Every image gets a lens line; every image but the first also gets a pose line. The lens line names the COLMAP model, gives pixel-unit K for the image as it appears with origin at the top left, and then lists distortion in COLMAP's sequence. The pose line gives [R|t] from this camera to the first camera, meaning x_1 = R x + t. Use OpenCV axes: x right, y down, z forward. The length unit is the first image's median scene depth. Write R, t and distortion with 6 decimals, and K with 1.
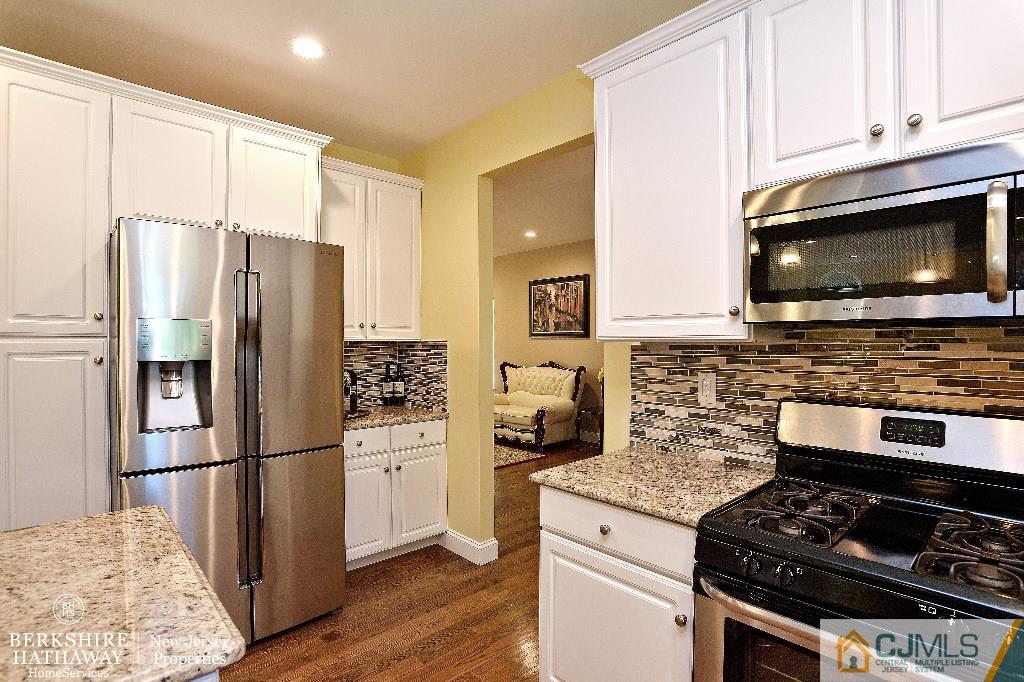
lens RADIAL K [[507.4, 0, 512.2], [0, 507.4, 340.8], [0, 0, 1]] dist [-0.030267, -0.000651]
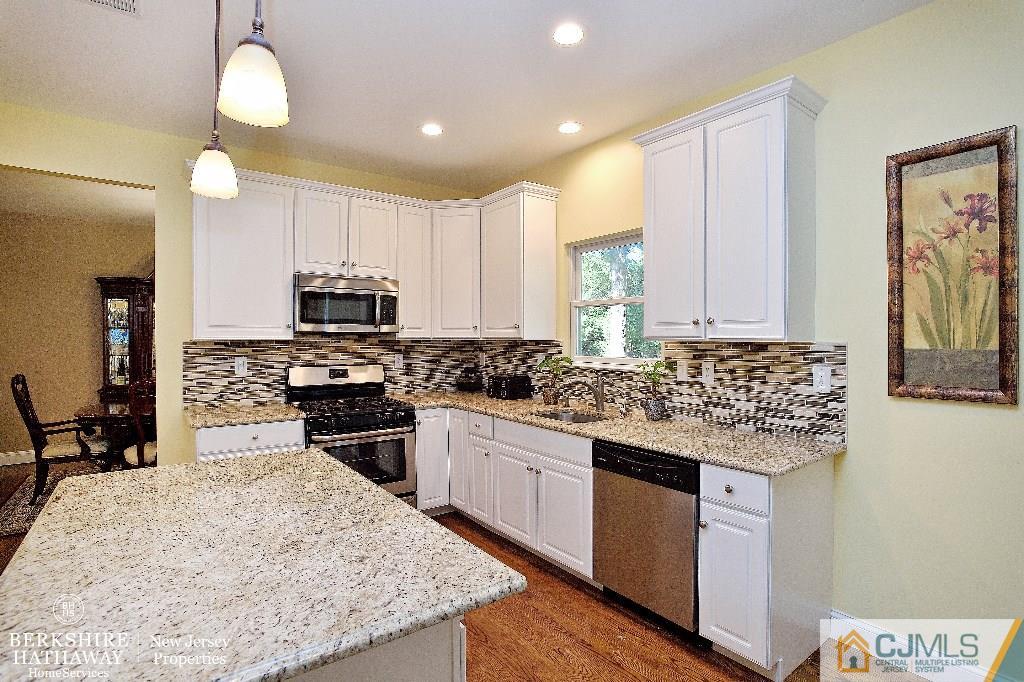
lens RADIAL K [[507.4, 0, 512.4], [0, 507.4, 344.5], [0, 0, 1]] dist [-0.030267, -0.000651]
pose [[0.084726, -0.009645, 0.996358, -1.227458], [-0.003159, 0.999946, 0.009948, -0.001886], [-0.996399, -0.003990, 0.084690, -0.099455]]
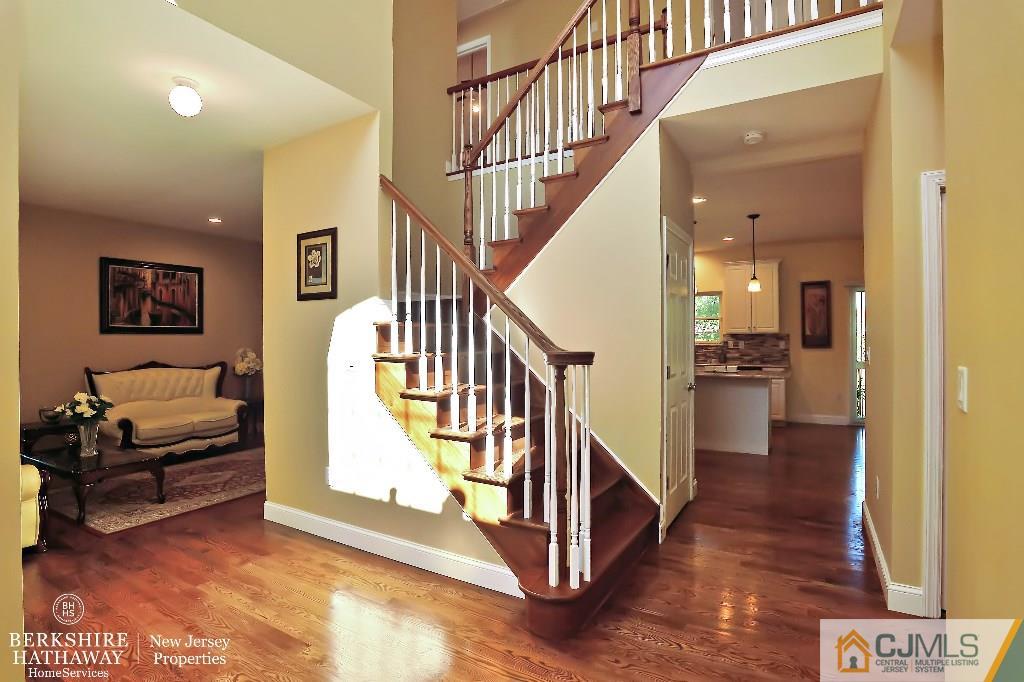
lens RADIAL K [[507.4, 0, 512.4], [0, 507.4, 341.1], [0, 0, 1]] dist [-0.030267, -0.000651]
pose [[-0.294027, 0.002198, 0.955795, -3.043556], [0.007364, 0.999973, -0.000034, 0.040307], [-0.955769, 0.007028, -0.294035, 2.318450]]
